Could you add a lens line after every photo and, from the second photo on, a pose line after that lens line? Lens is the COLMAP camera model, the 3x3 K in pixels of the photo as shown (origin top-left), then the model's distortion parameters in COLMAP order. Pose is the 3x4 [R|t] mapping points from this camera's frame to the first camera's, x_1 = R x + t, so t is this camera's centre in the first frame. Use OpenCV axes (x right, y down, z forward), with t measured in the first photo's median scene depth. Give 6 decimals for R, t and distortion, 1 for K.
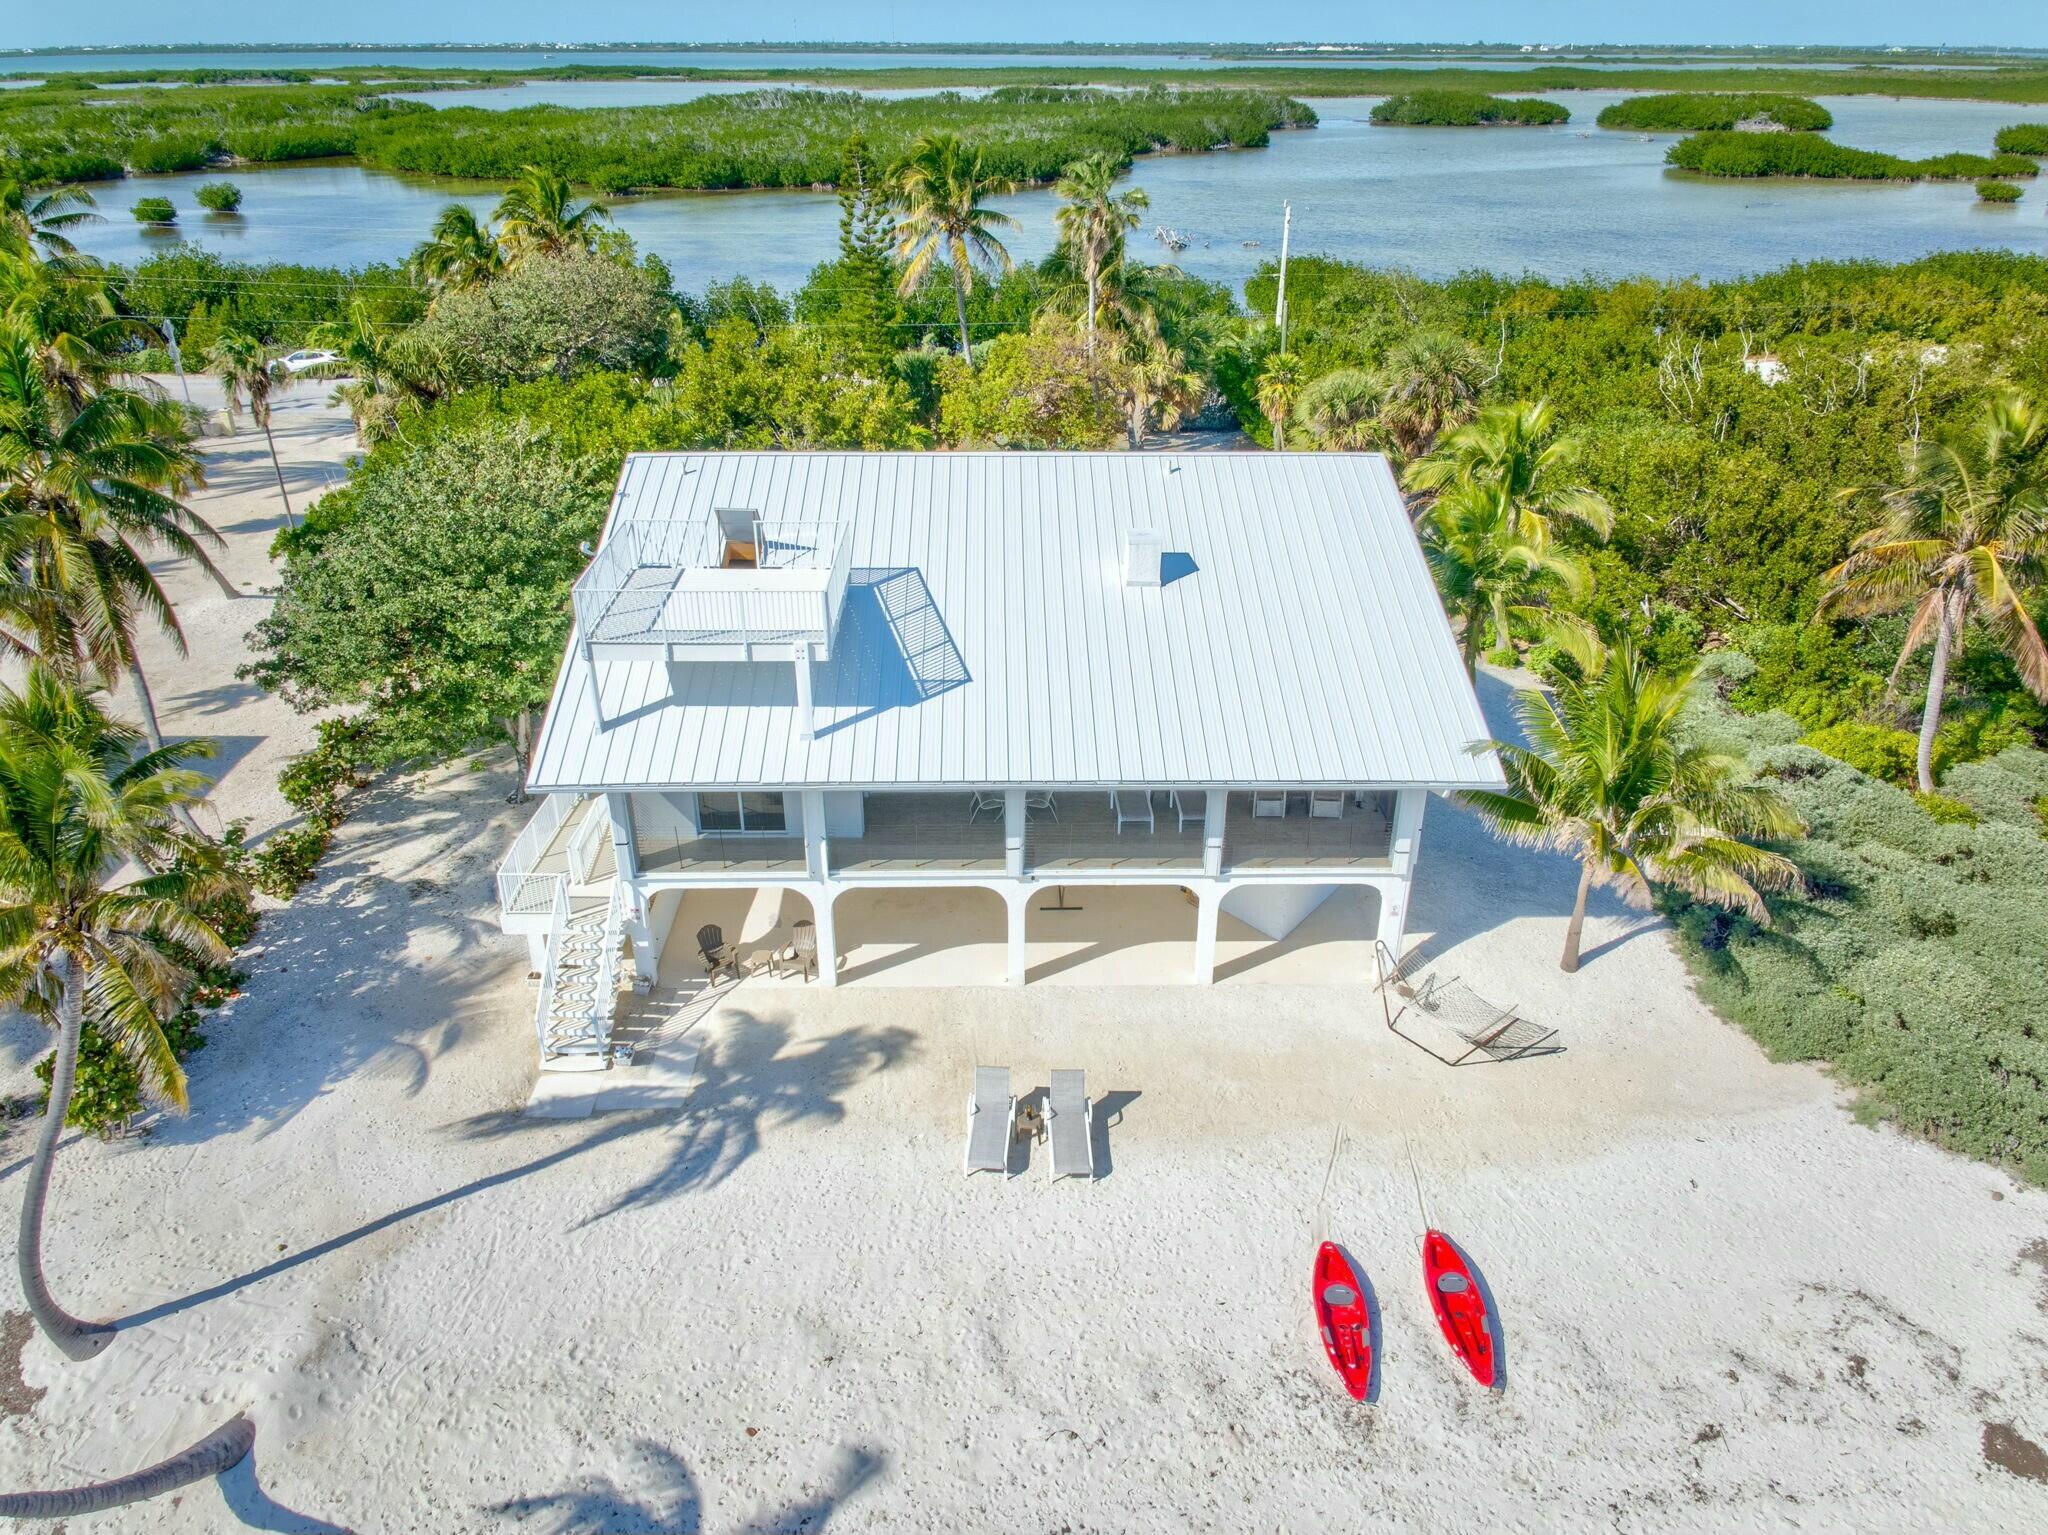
lens RADIAL K [[1437.9, 0, 1041.0], [0, 1437.9, 772.4], [0, 0, 1]] dist [-0.003663, -0.005906]
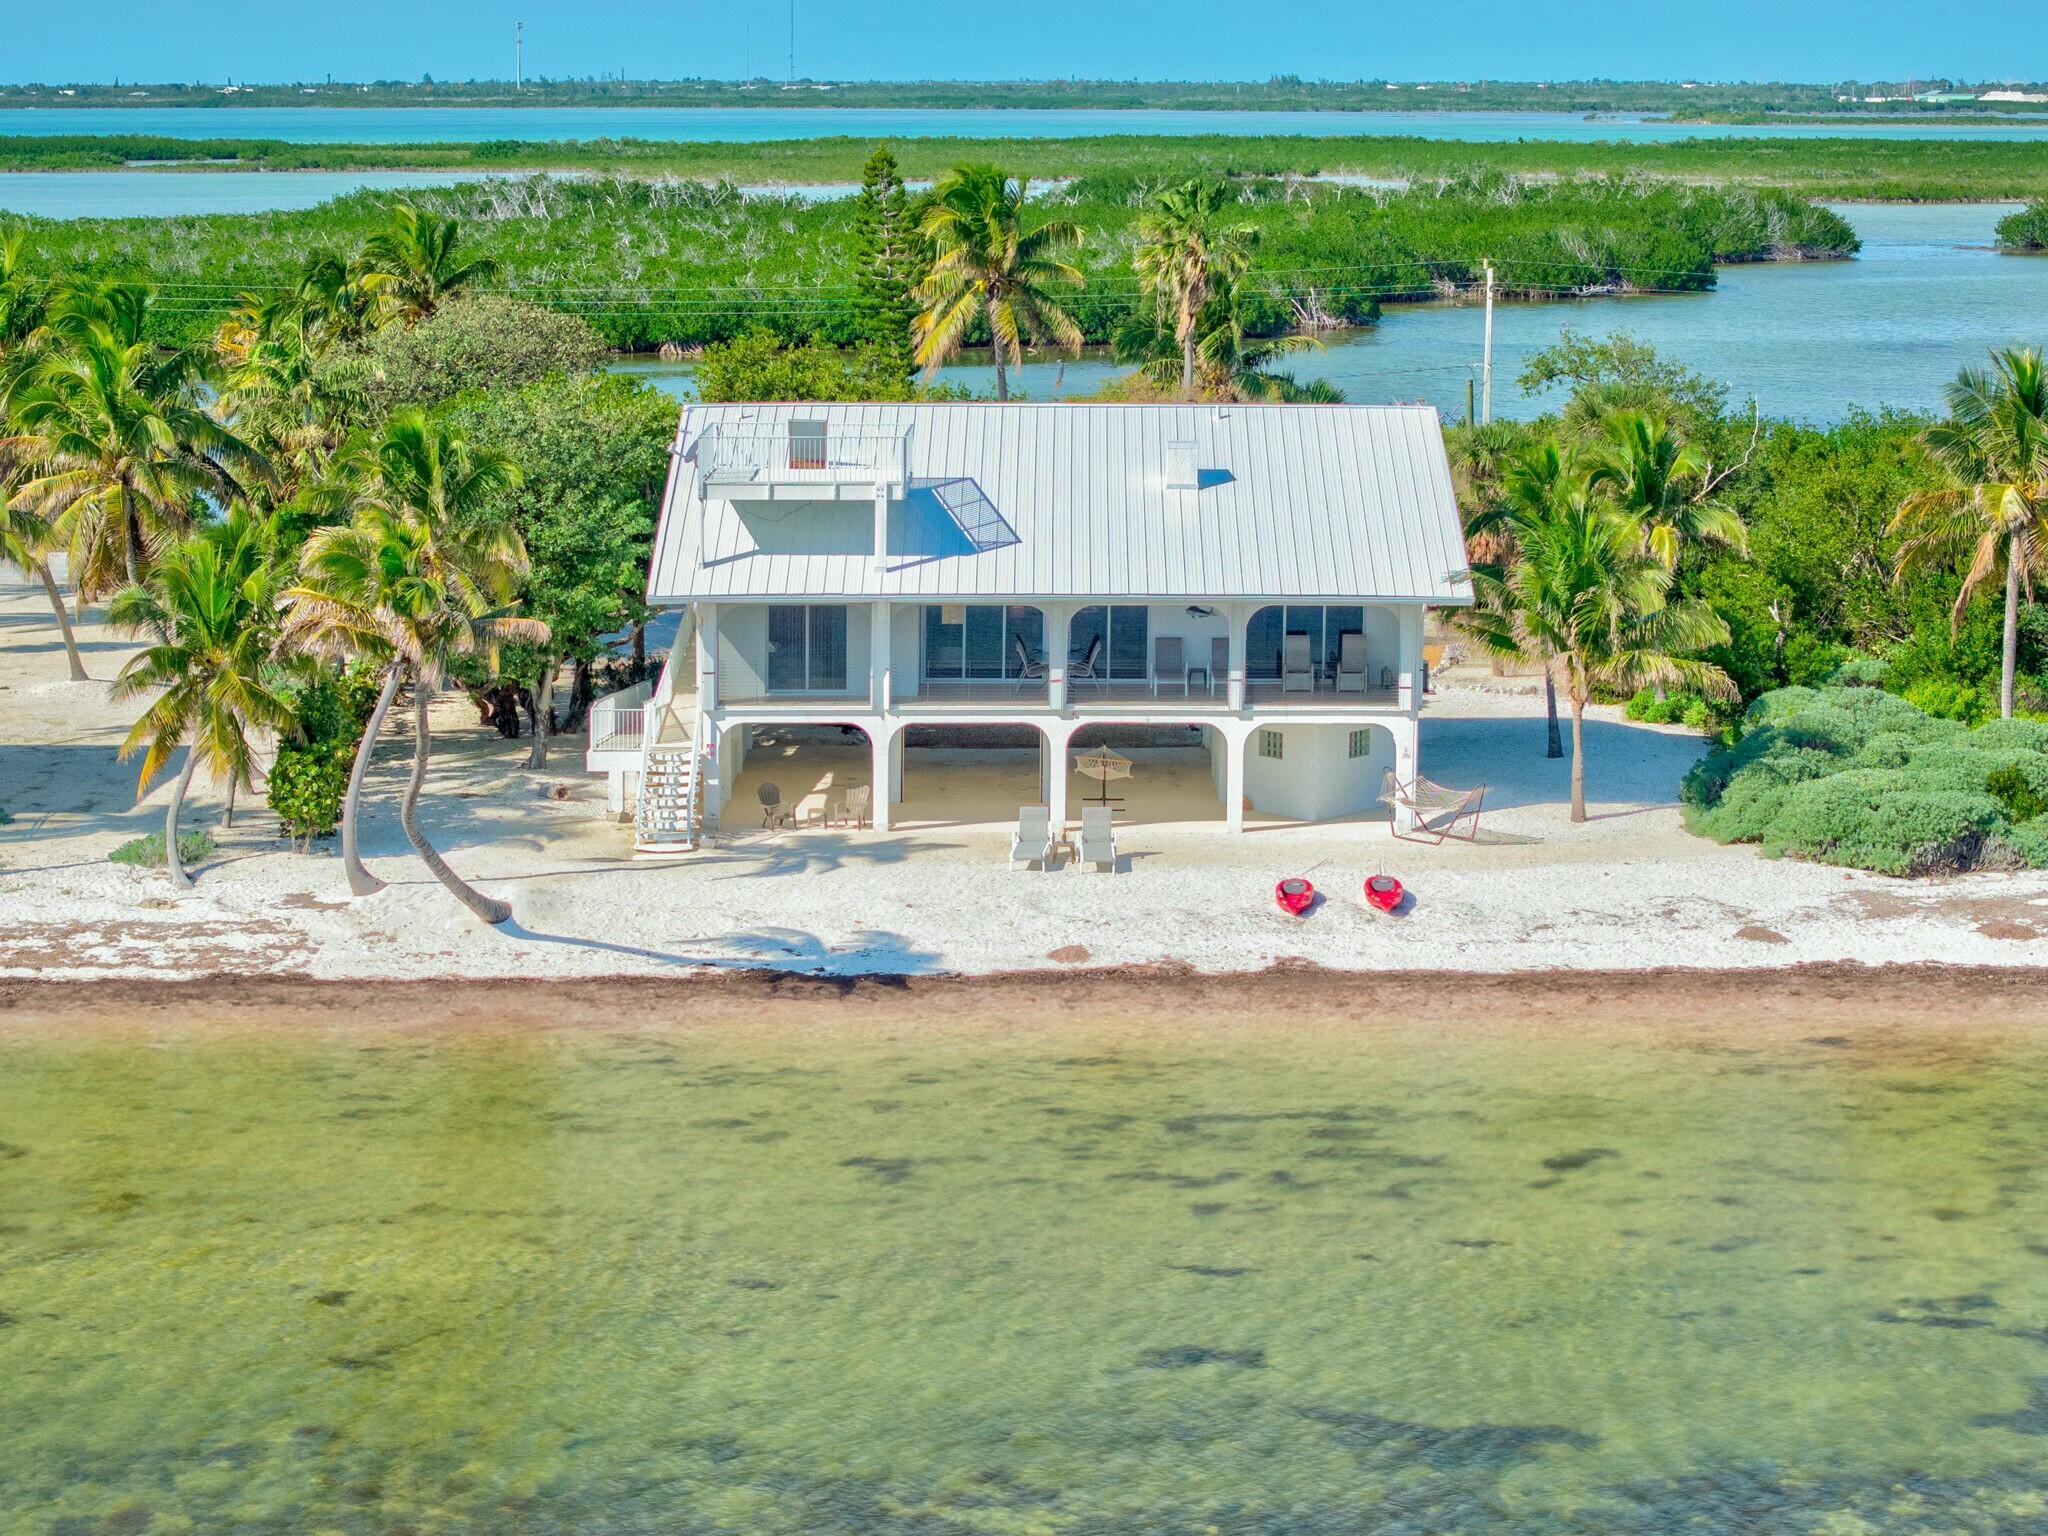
lens RADIAL K [[4502.0, 0, 1015.9], [0, 4502.0, 768.3], [0, 0, 1]] dist [-0.164138, 0.000000]
pose [[0.999115, 0.005873, -0.041639, 0.058684], [-0.018592, 0.949848, -0.312157, 0.743564], [0.037718, 0.312655, 0.949117, -1.414853]]
